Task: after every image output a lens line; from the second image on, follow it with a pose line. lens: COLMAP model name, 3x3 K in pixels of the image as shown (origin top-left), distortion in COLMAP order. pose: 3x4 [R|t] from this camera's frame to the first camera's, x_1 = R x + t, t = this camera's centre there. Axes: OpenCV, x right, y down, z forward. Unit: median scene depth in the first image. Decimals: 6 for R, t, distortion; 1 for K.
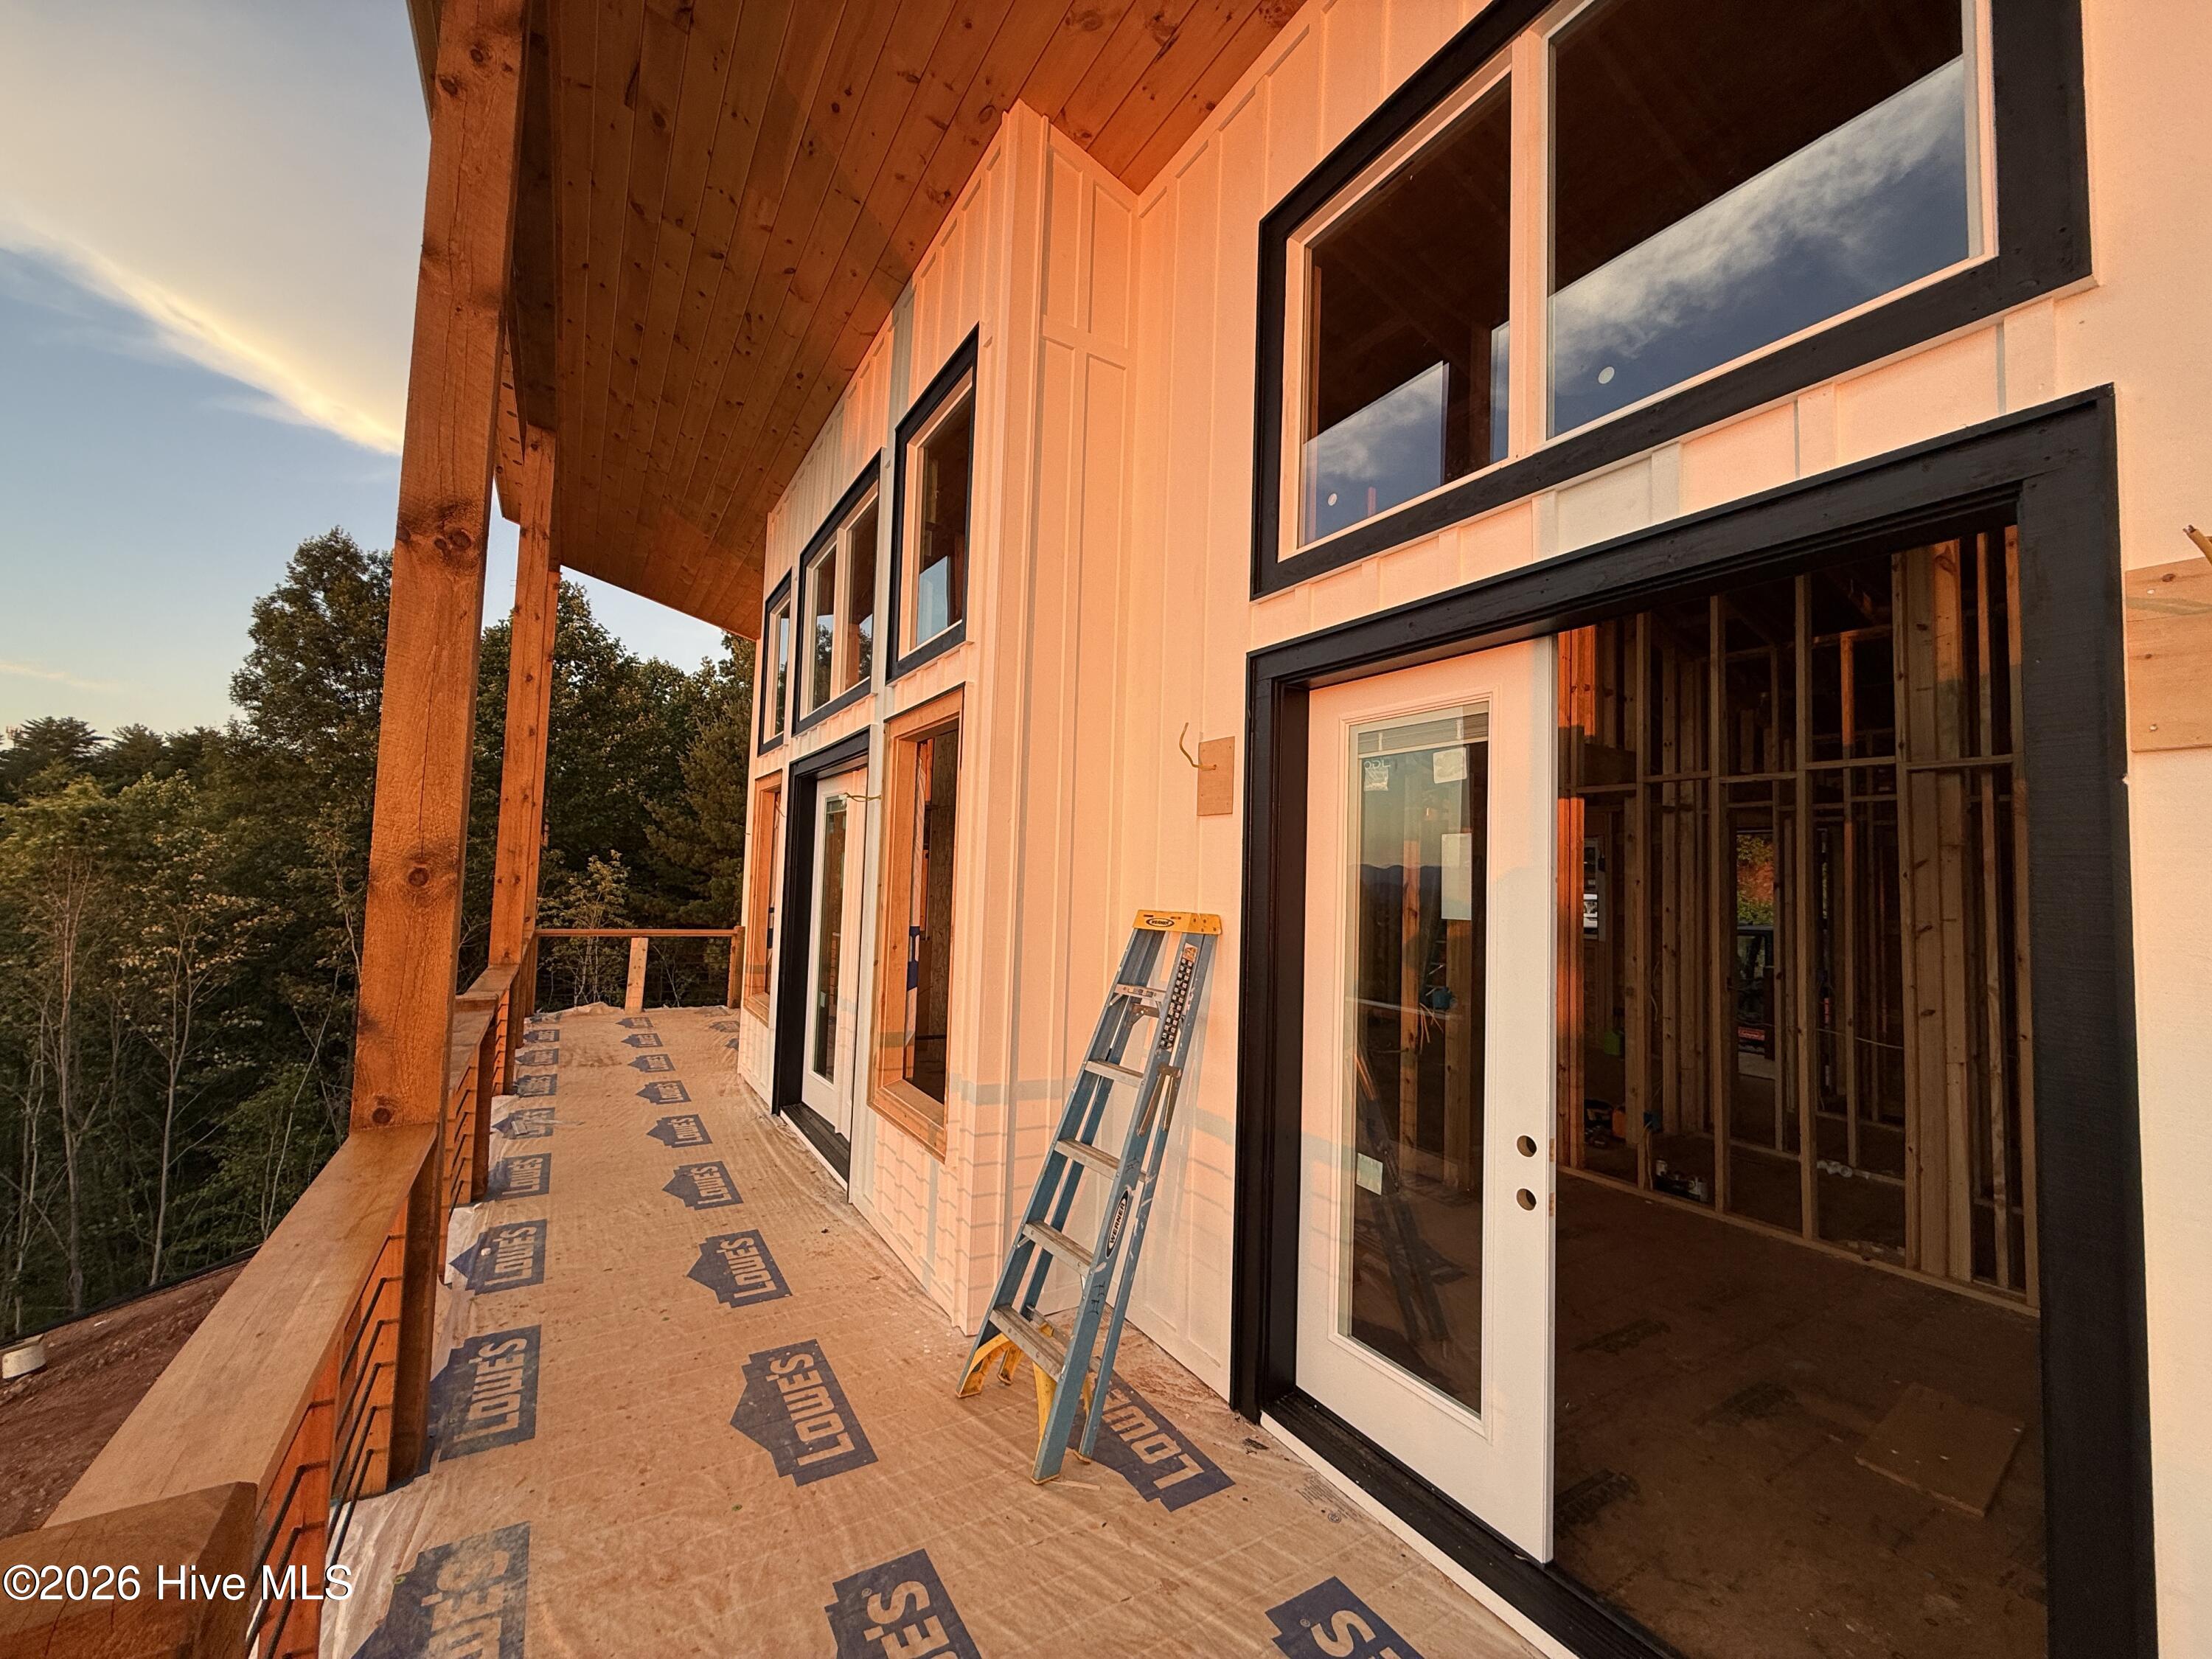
lens RADIAL K [[889.5, 0, 1100.5], [0, 889.5, 831.1], [0, 0, 1]] dist [0.000342, 0.000823]
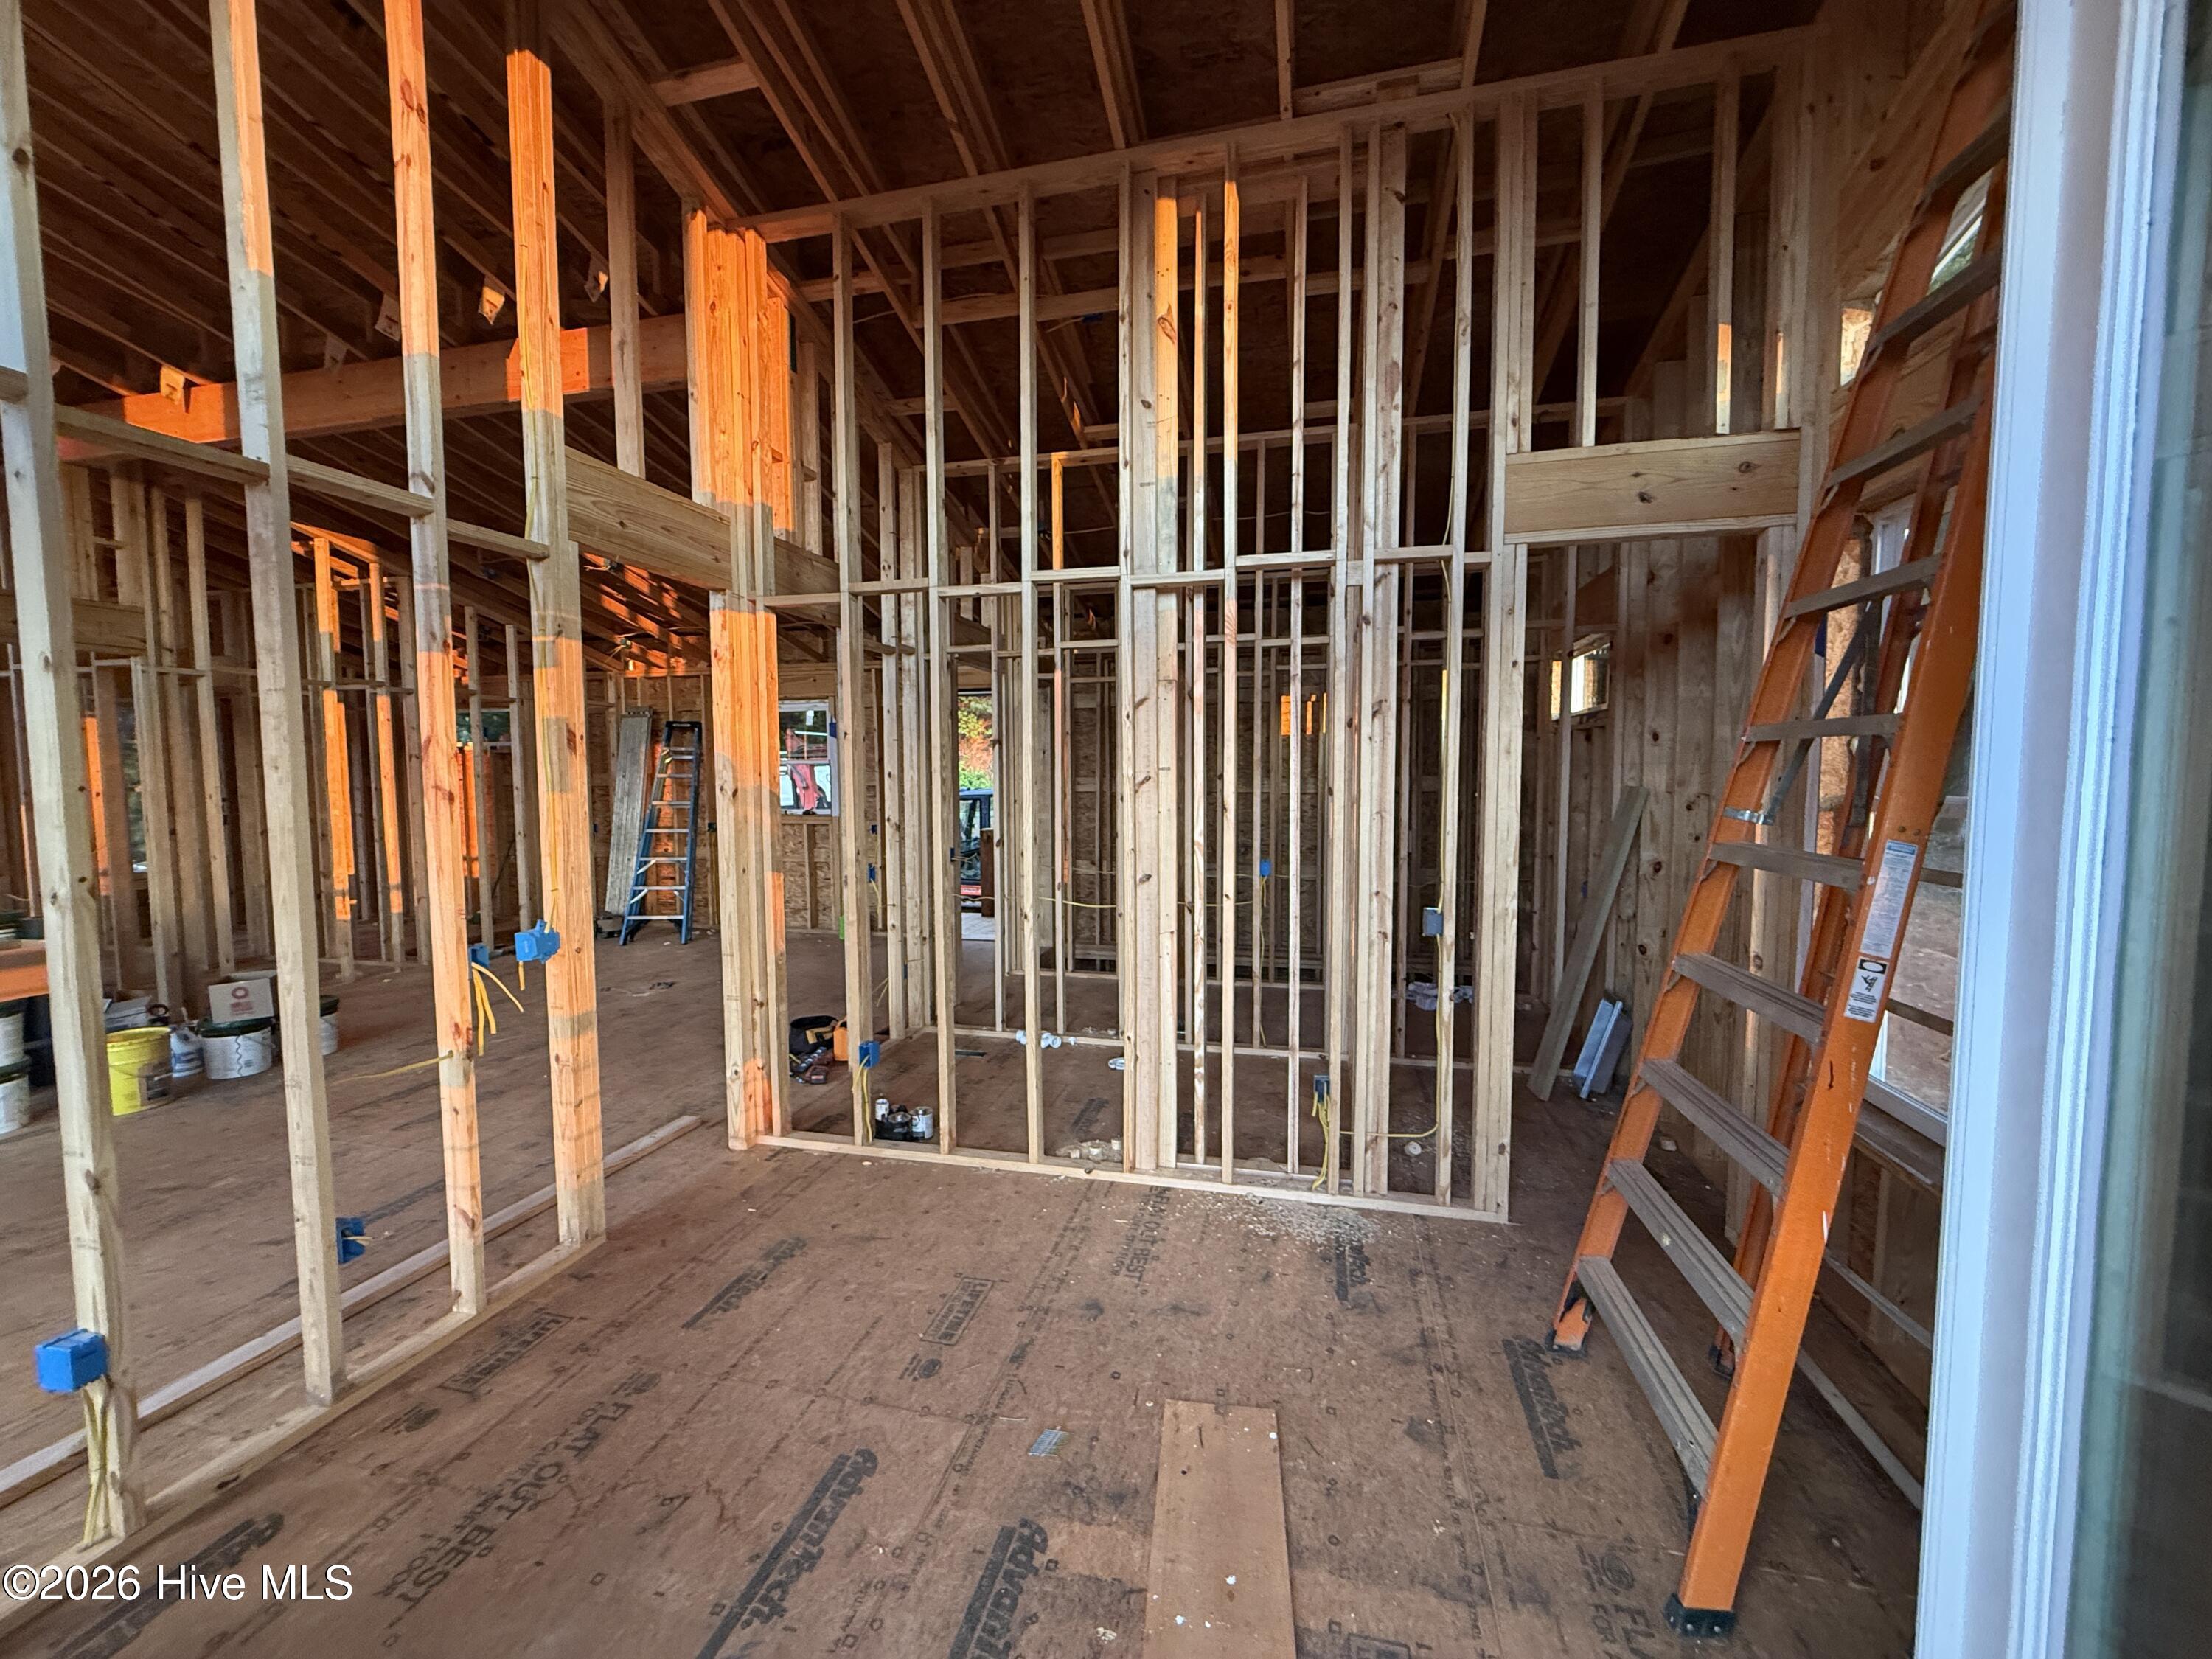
lens RADIAL K [[889.5, 0, 1094.3], [0, 889.5, 836.4], [0, 0, 1]] dist [0.000342, 0.000823]
pose [[0.716118, -0.085941, 0.692668, 0.240633], [-0.010988, 0.990880, 0.134301, 0.039381], [-0.697893, -0.103786, 0.708642, 0.339454]]
